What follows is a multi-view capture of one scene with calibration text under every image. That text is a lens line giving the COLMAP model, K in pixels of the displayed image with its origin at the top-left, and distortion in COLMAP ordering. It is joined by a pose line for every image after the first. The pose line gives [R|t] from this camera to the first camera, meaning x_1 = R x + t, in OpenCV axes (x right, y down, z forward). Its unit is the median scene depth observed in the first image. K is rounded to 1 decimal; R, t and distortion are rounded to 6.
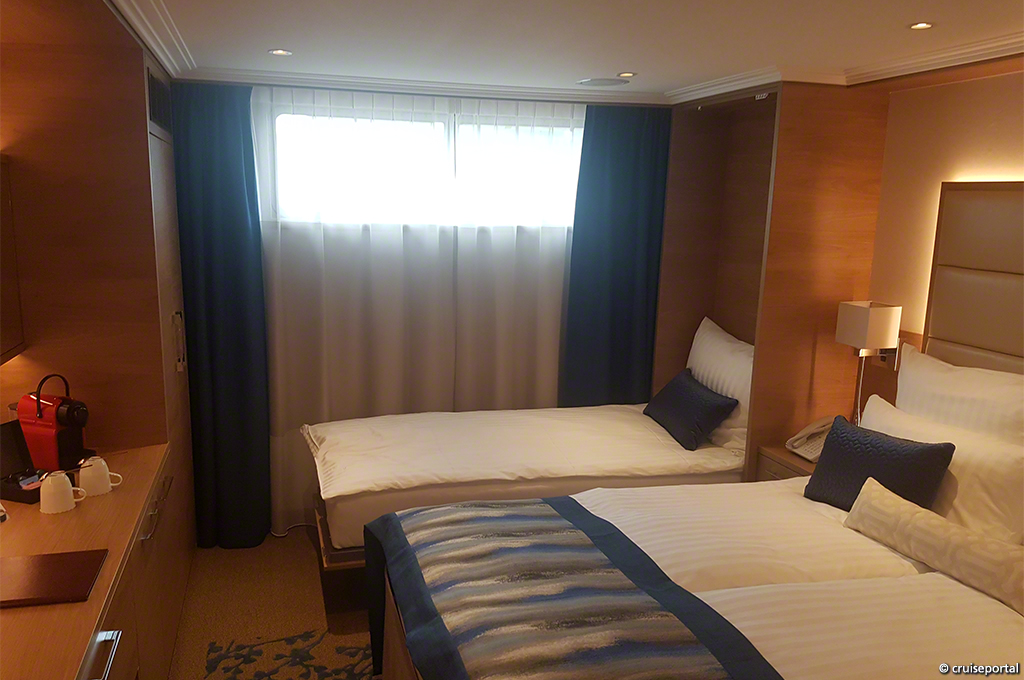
lens RADIAL K [[800.9, 0, 486.1], [0, 800.9, 351.8], [0, 0, 1]] dist [0.182936, -0.351911]
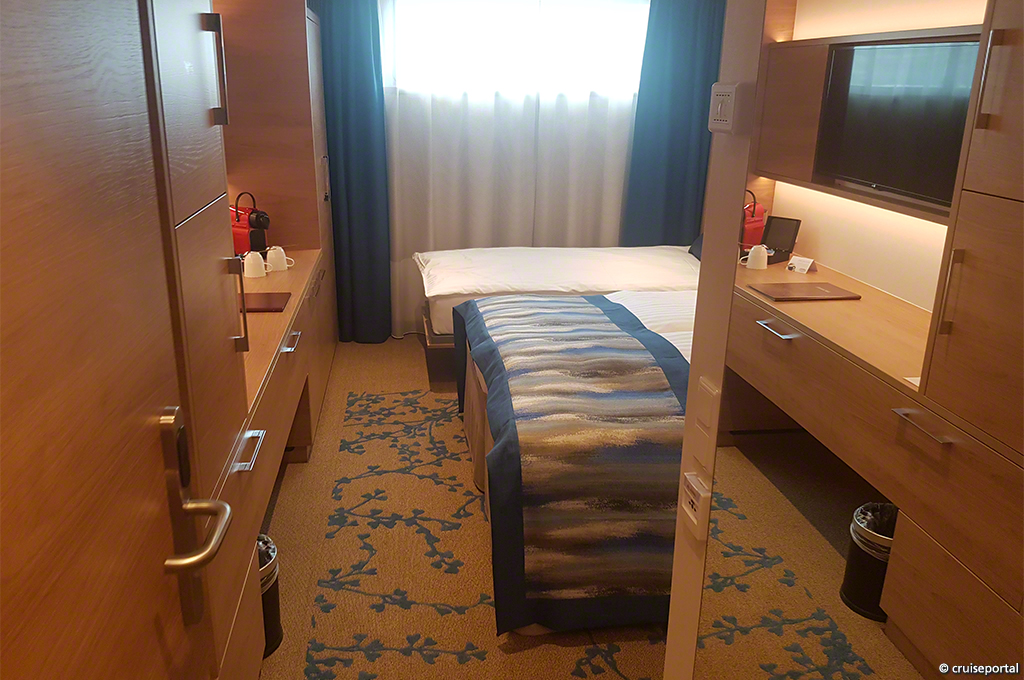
lens RADIAL K [[800.9, 0, 486.1], [0, 800.9, 351.8], [0, 0, 1]] dist [0.182936, -0.351911]
pose [[0.988644, 0.042444, -0.144158, 0.104879], [-0.022461, 0.990245, 0.137513, 0.087945], [0.148588, -0.132714, 0.979953, -0.353193]]
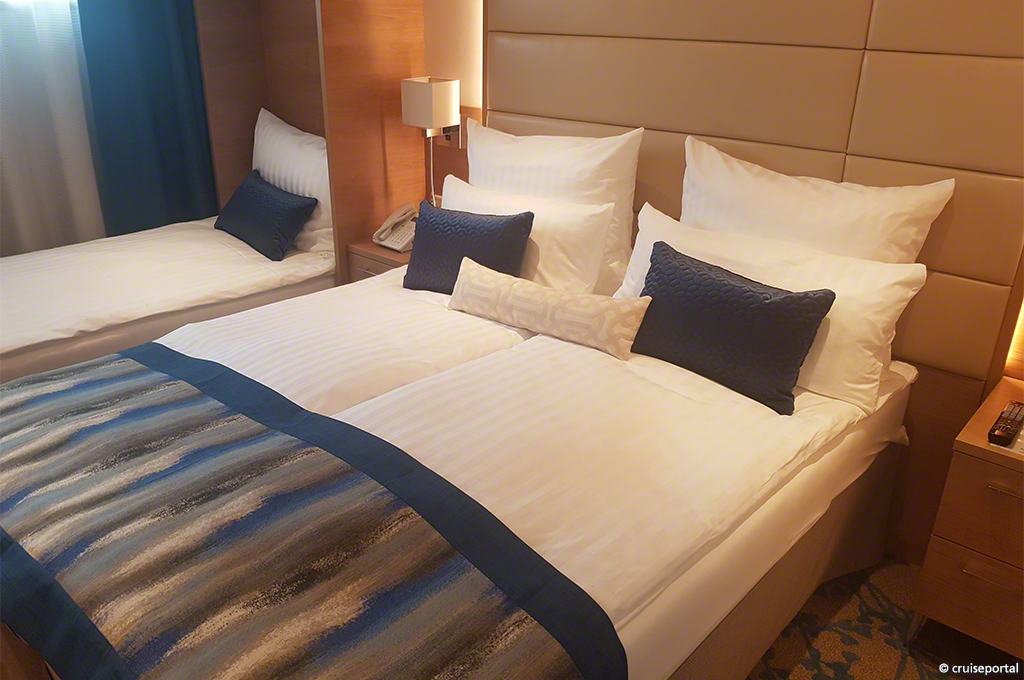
lens RADIAL K [[788.8, 0, 476.7], [0, 788.8, 337.1], [0, 0, 1]] dist [0.288834, -0.594056]
pose [[0.852690, -0.219656, 0.473995, -0.006776], [0.110595, 0.962645, 0.247150, 0.005869], [-0.510577, -0.158321, 0.845131, 0.123525]]
